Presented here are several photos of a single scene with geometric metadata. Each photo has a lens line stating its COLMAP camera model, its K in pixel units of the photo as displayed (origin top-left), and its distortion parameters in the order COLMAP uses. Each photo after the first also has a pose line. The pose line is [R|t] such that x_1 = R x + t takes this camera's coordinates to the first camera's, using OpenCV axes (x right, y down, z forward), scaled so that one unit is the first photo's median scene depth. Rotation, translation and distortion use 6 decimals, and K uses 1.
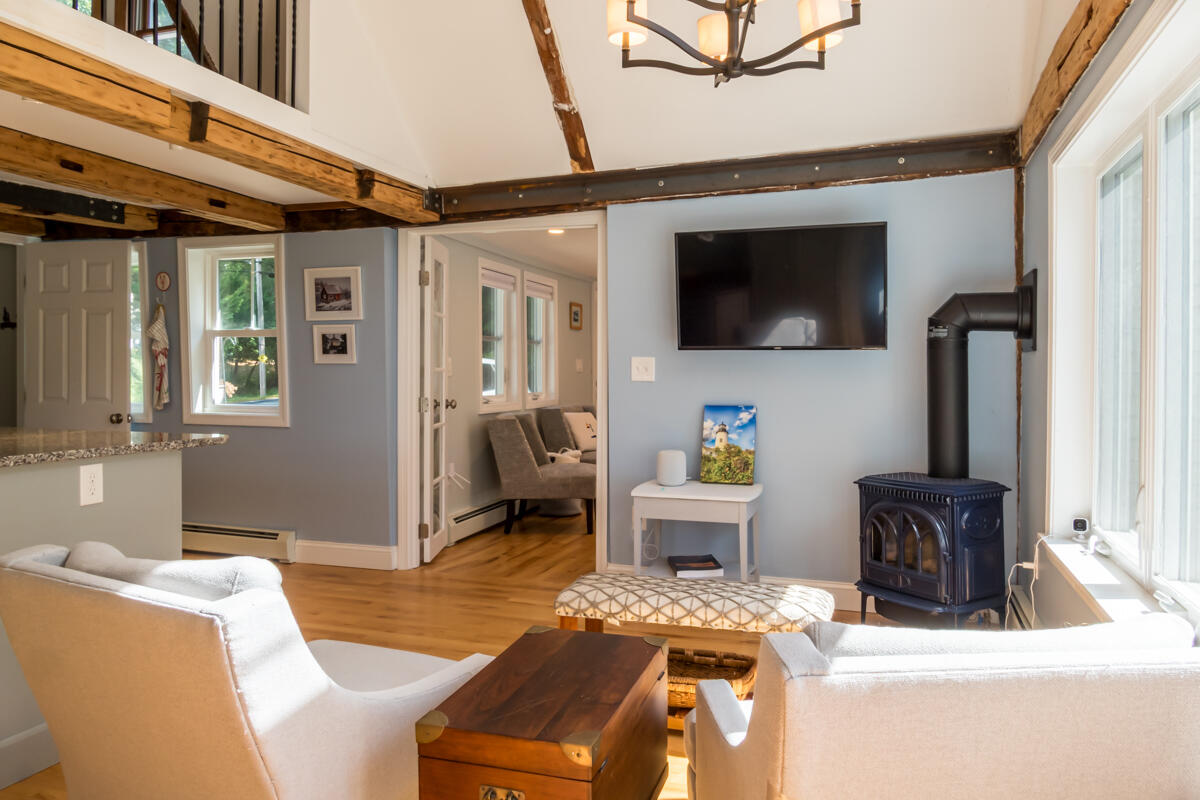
lens RADIAL K [[872.8, 0, 599.4], [0, 872.8, 378.4], [0, 0, 1]] dist [-0.017510, 0.011366]
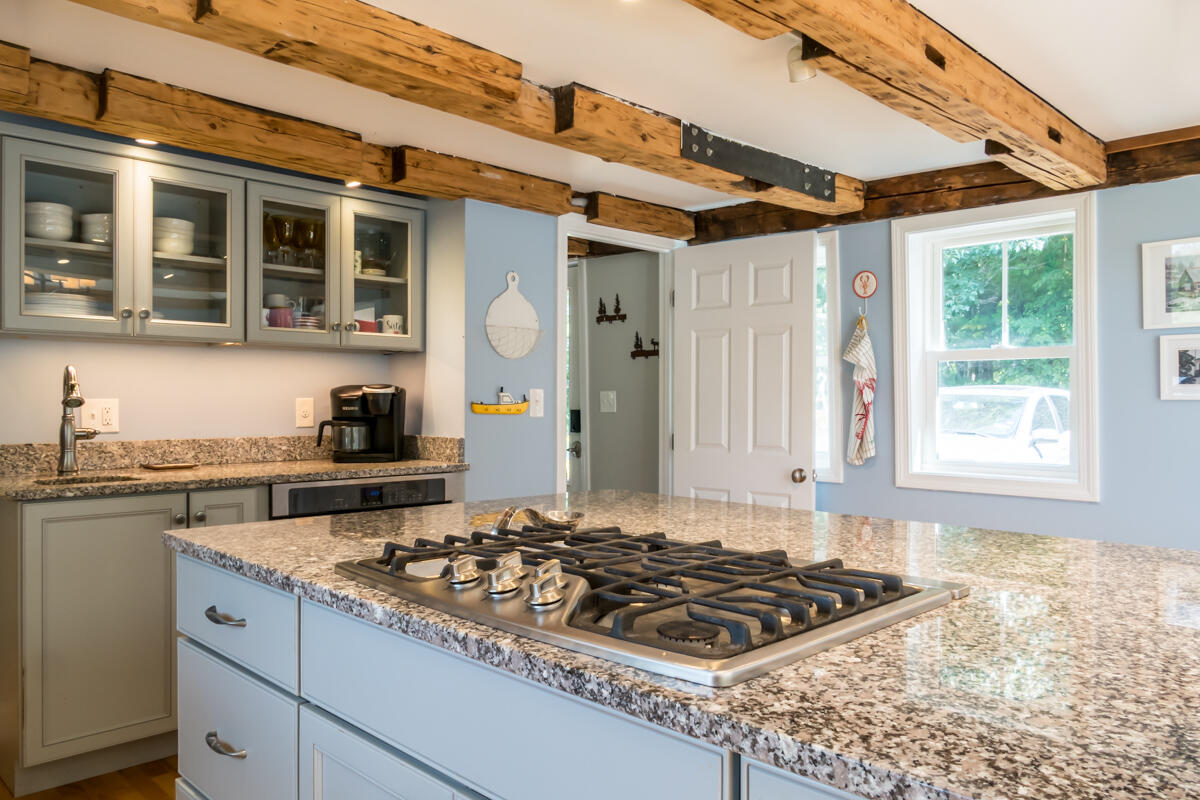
lens RADIAL K [[872.8, 0, 596.6], [0, 872.8, 399.8], [0, 0, 1]] dist [-0.017510, 0.011366]
pose [[0.889944, -0.004619, -0.456047, -0.376768], [0.000318, 0.999955, -0.009507, -0.010819], [0.456070, 0.008316, 0.889905, 0.272427]]
